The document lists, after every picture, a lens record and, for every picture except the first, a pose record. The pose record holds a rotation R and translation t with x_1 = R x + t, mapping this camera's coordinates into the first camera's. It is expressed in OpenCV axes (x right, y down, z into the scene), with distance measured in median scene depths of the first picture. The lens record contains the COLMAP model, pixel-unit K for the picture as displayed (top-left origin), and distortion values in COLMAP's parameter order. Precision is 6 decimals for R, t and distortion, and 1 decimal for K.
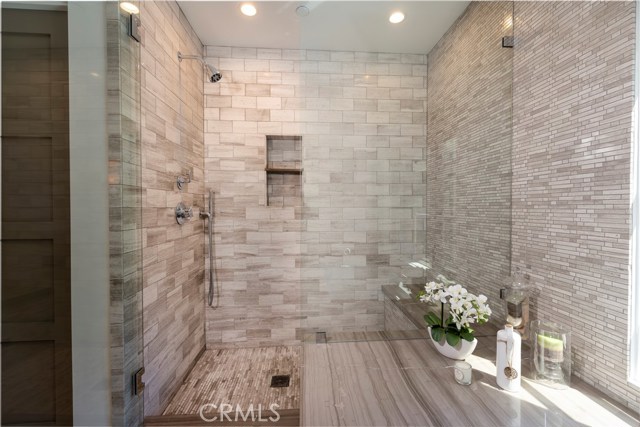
lens RADIAL K [[268.9, 0, 332.9], [0, 268.9, 211.5], [0, 0, 1]] dist [0.000790, -0.000481]
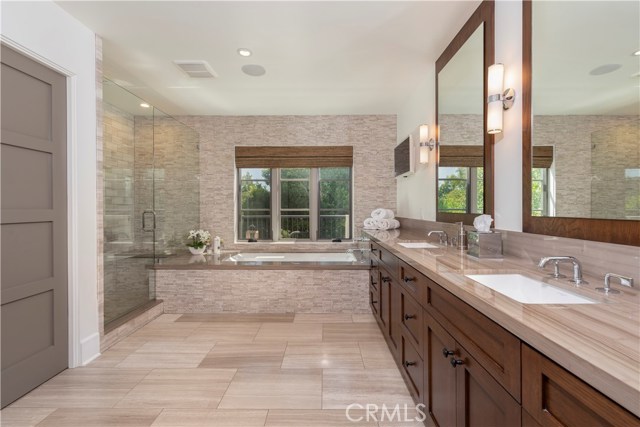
lens RADIAL K [[268.9, 0, 329.6], [0, 268.9, 209.8], [0, 0, 1]] dist [0.000790, -0.000481]
pose [[0.052394, -0.005175, 0.998613, -2.169872], [0.018377, 0.999822, 0.004217, 0.055499], [-0.998457, 0.018130, 0.052480, -0.545518]]
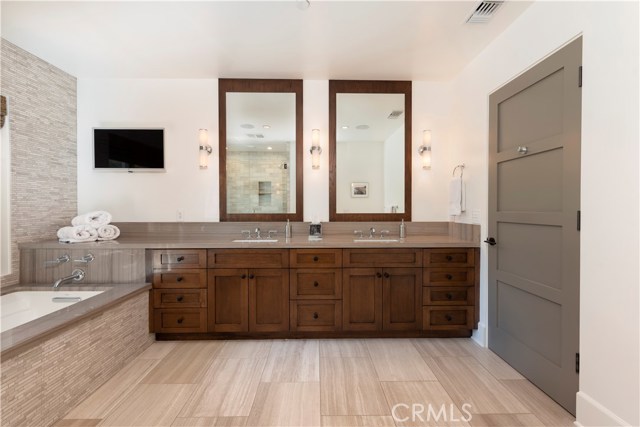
lens RADIAL K [[268.9, 0, 314.6], [0, 268.9, 209.4], [0, 0, 1]] dist [0.000790, -0.000481]
pose [[-0.995629, 0.003089, 0.093342, -1.153892], [0.005365, 0.999694, 0.024144, 0.014361], [-0.093239, 0.024540, -0.995341, 0.860987]]
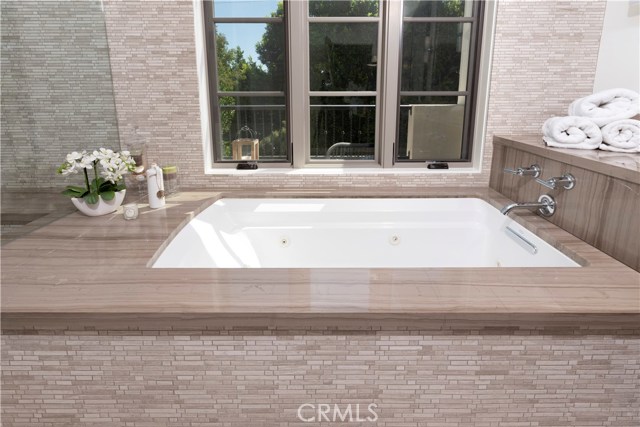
lens RADIAL K [[300.7, 0, 321.0], [0, 300.7, 148.1], [0, 0, 1]] dist [0.001094, -0.000520]
pose [[0.092503, -0.175865, 0.980059, -0.575751], [0.018031, 0.984413, 0.174945, 0.064615], [-0.995549, 0.001488, 0.094232, -0.006820]]
